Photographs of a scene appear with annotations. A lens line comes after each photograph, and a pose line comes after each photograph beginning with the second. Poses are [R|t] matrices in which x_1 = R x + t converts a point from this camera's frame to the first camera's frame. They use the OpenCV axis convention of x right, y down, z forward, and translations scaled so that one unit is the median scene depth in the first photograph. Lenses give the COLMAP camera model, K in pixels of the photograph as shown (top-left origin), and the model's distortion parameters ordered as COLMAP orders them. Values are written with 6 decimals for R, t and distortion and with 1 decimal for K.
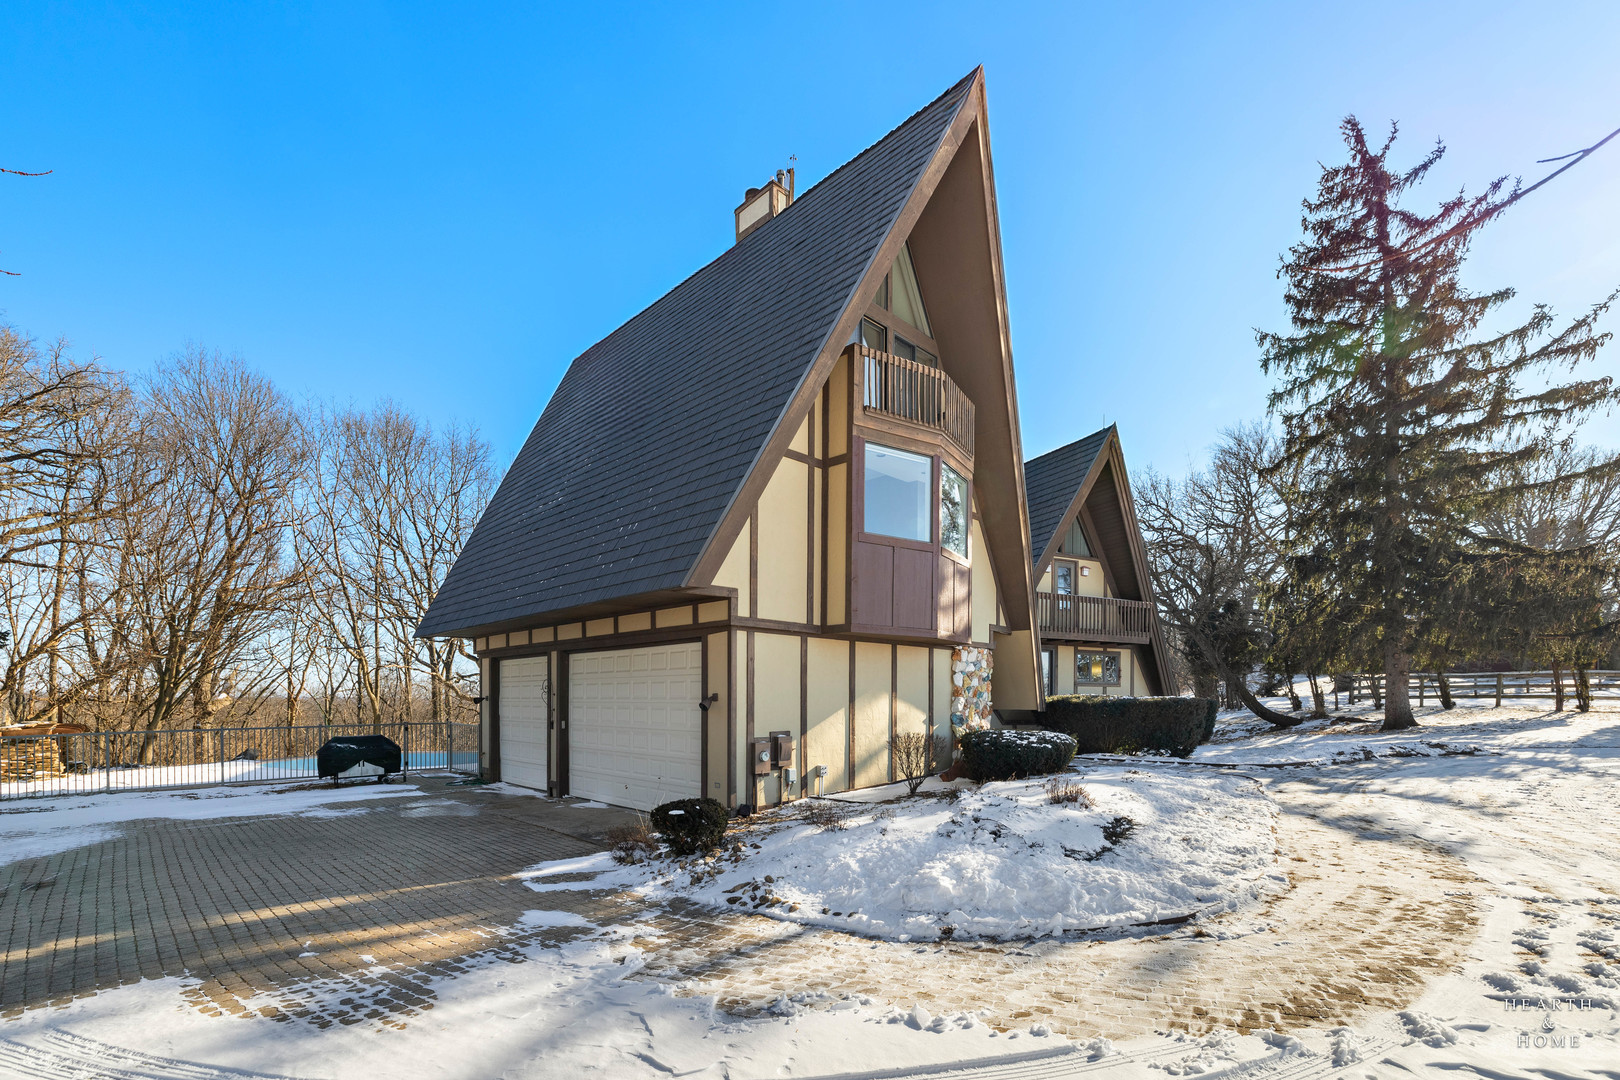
lens RADIAL K [[728.2, 0, 810.0], [0, 728.2, 540.0], [0, 0, 1]] dist [0.001358, 0.000510]
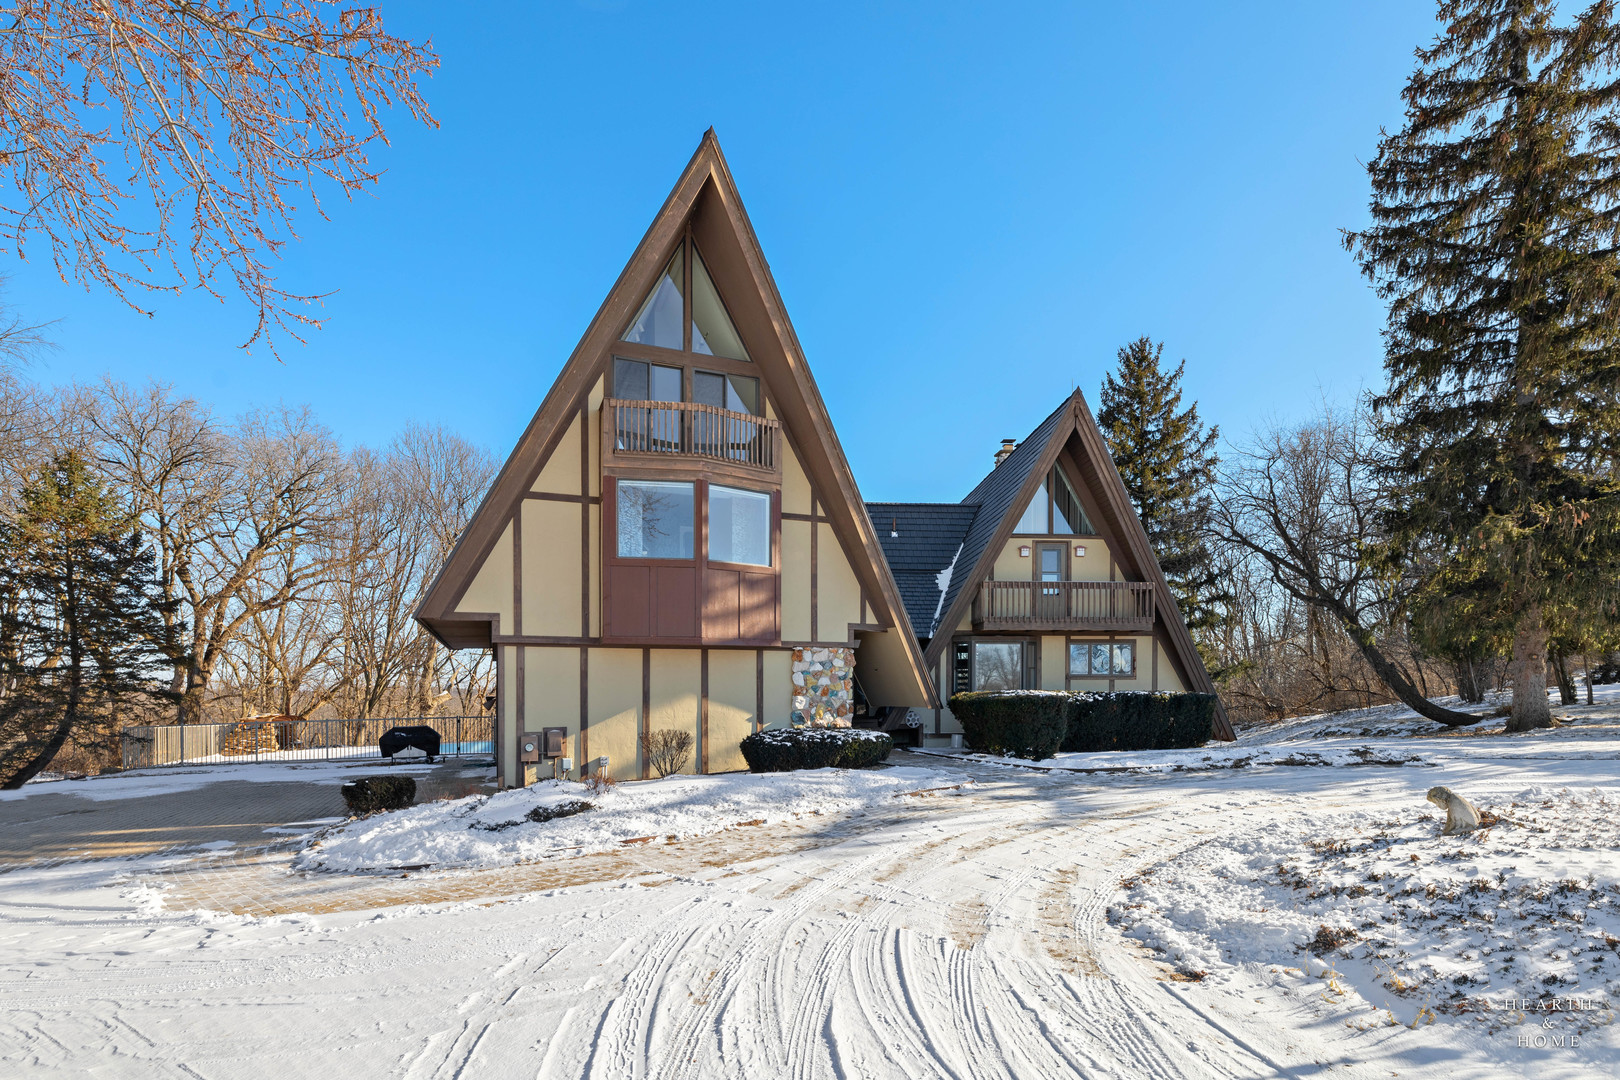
lens RADIAL K [[776.2, 0, 807.1], [0, 776.2, 495.4], [0, 0, 1]] dist [-0.002391, -0.000041]
pose [[0.919472, -0.102403, -0.379586, 0.661822], [0.091110, 0.994700, -0.047649, -0.017469], [0.382454, 0.009228, 0.923928, -0.032234]]
